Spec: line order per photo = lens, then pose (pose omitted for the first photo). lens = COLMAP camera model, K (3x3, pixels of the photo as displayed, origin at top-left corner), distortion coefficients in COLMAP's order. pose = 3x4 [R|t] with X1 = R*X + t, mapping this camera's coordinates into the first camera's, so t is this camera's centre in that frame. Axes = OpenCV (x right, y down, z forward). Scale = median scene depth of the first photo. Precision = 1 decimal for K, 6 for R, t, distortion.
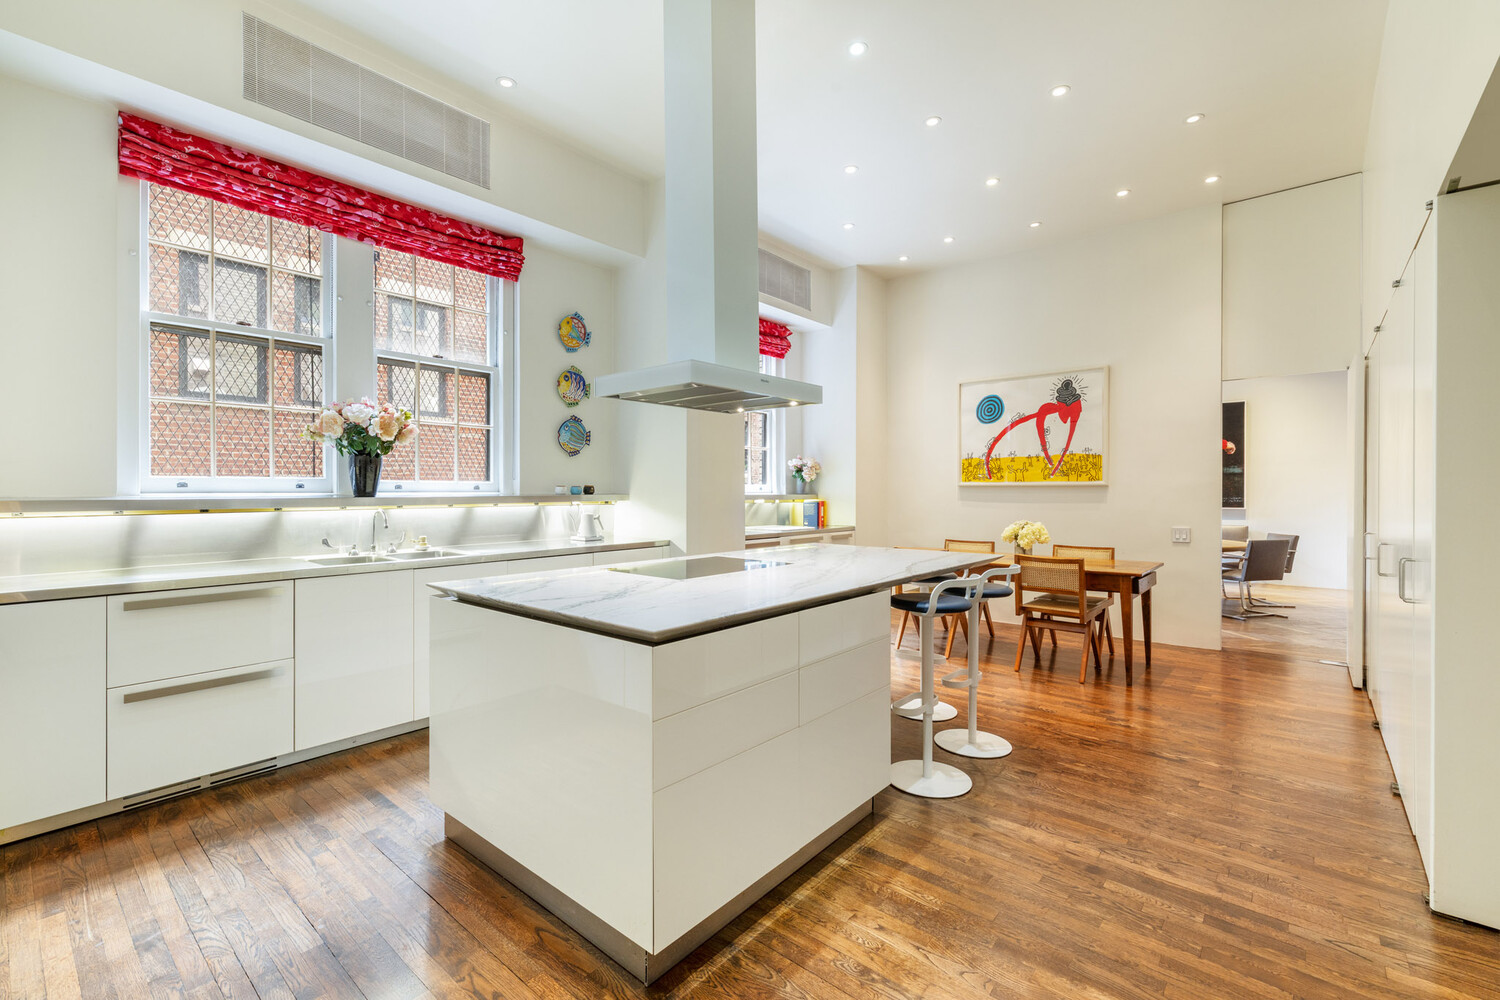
lens RADIAL K [[649.4, 0, 750.0], [0, 649.4, 500.0], [0, 0, 1]] dist [-0.024375, 0.000304]
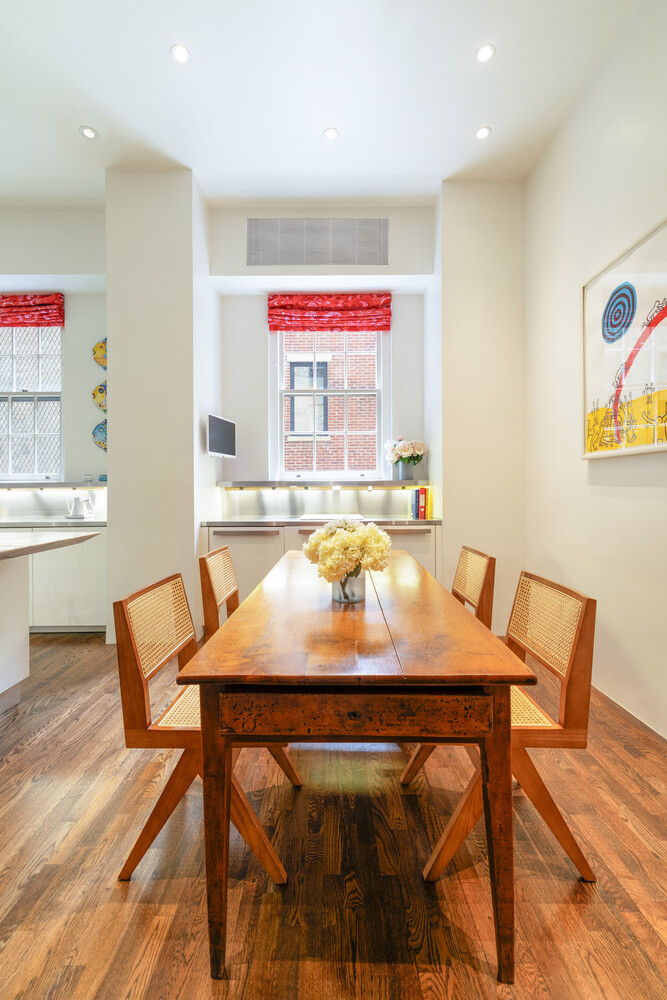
lens RADIAL K [[453.9, 0, 333.5], [0, 453.9, 500.0], [0, 0, 1]] dist [0.002161, 0.000132]
pose [[0.638971, 0.005678, -0.769210, 0.504368], [-0.005353, 0.999981, 0.002935, 0.016647], [0.769212, 0.002242, 0.638990, 0.556496]]
